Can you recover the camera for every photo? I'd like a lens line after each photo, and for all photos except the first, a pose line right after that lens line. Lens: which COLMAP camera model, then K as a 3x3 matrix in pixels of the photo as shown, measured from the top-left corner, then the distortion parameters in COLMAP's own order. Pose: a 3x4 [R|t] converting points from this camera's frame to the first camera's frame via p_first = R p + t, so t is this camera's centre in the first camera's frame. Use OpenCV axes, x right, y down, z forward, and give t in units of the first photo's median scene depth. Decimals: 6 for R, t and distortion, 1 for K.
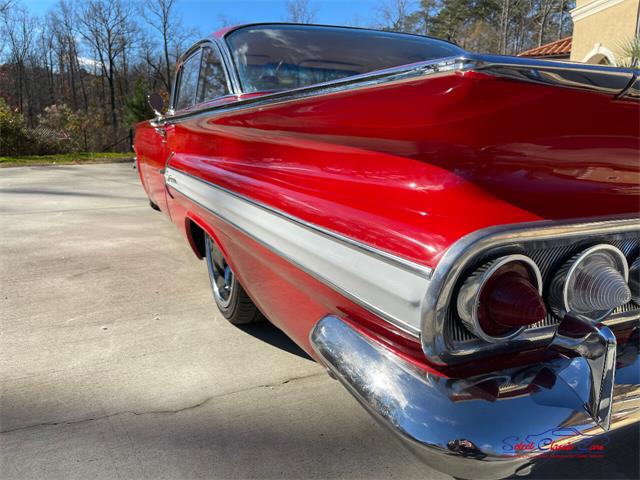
lens RADIAL K [[486.3, 0, 320.0], [0, 486.3, 240.0], [0, 0, 1]] dist [0.054609, -0.085459]
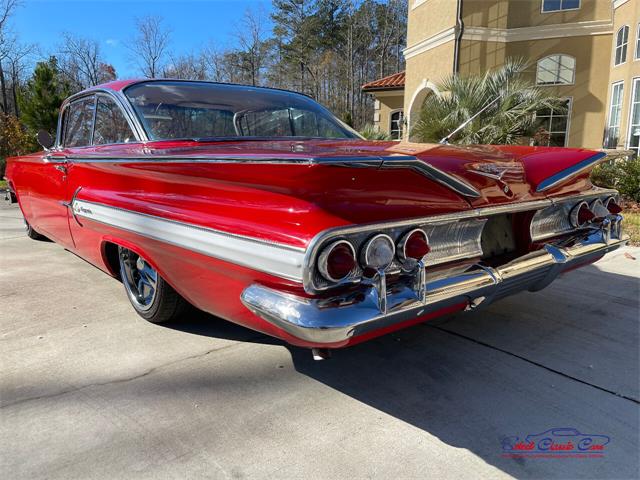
lens RADIAL K [[486.3, 0, 320.0], [0, 486.3, 240.0], [0, 0, 1]] dist [0.054609, -0.085459]
pose [[0.962316, -0.059925, 0.265250, -0.105945], [0.070305, 0.997080, -0.029805, 0.032698], [-0.262690, 0.047330, 0.963719, -0.415269]]
